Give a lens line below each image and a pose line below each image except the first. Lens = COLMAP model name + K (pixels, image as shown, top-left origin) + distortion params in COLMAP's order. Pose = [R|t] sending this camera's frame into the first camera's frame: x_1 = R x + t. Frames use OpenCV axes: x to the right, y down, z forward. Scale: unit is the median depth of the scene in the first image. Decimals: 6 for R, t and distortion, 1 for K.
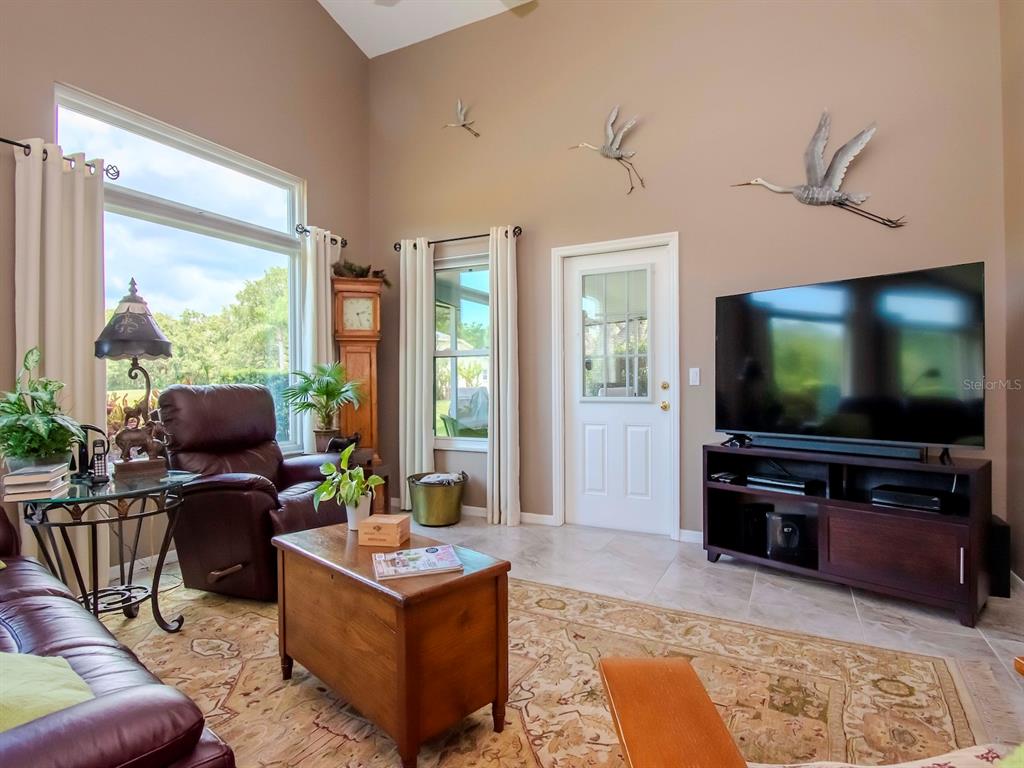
lens RADIAL K [[536.4, 0, 527.6], [0, 536.4, 392.1], [0, 0, 1]] dist [-0.018212, -0.002657]
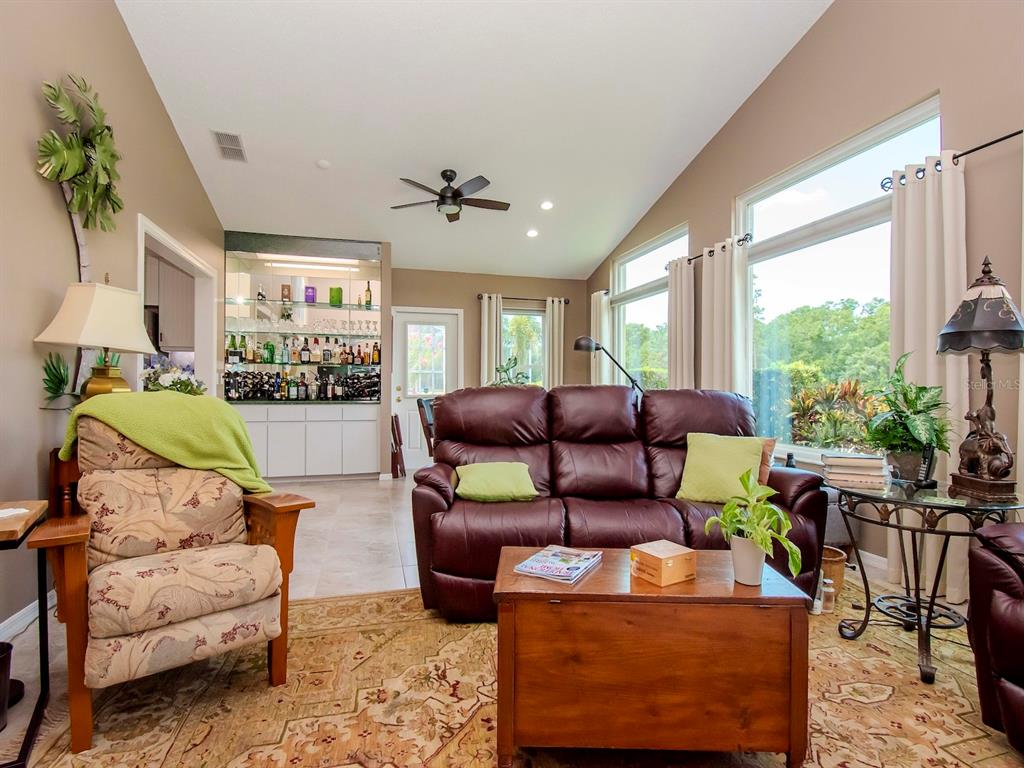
lens RADIAL K [[505.5, 0, 508.5], [0, 505.5, 385.6], [0, 0, 1]] dist [-0.005338, -0.007334]
pose [[-0.741468, 0.002271, -0.670984, 0.185295], [-0.011130, 0.999815, 0.015683, -0.010240], [0.670896, 0.019096, -0.741306, 0.603668]]
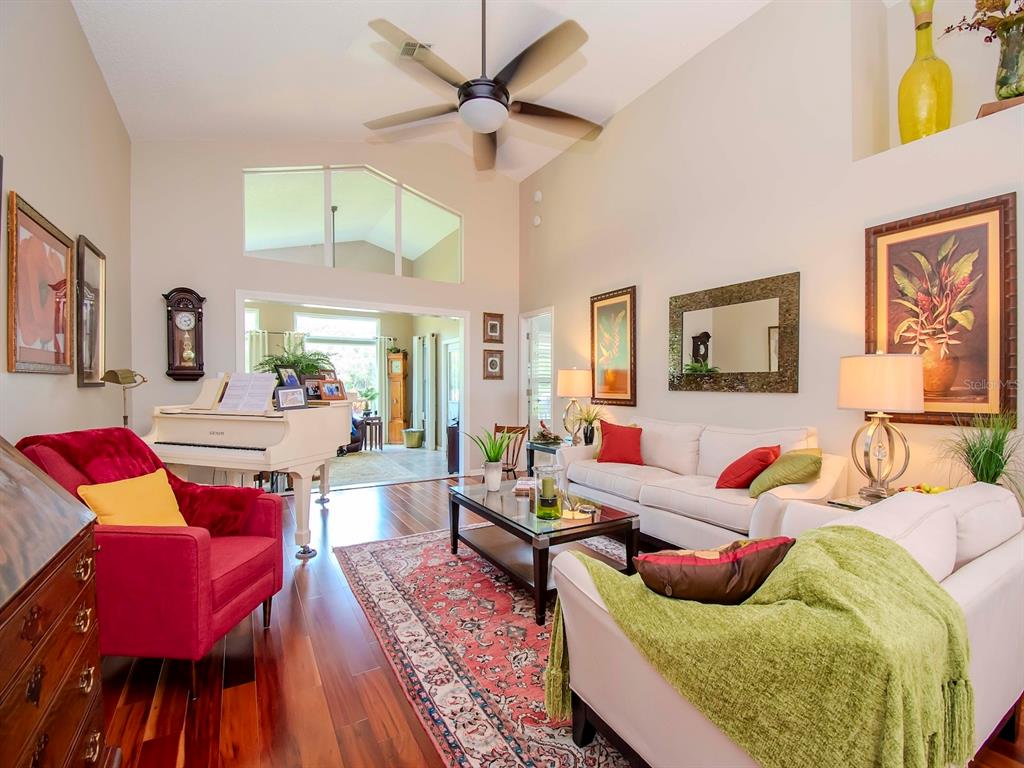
lens RADIAL K [[458.2, 0, 534.6], [0, 458.2, 385.0], [0, 0, 1]] dist [0.001449, -0.000415]
pose [[0.859239, 0.005402, -0.511546, 1.409483], [-0.013421, 0.999838, -0.011985, -0.037171], [0.511399, 0.017164, 0.859172, -0.581186]]
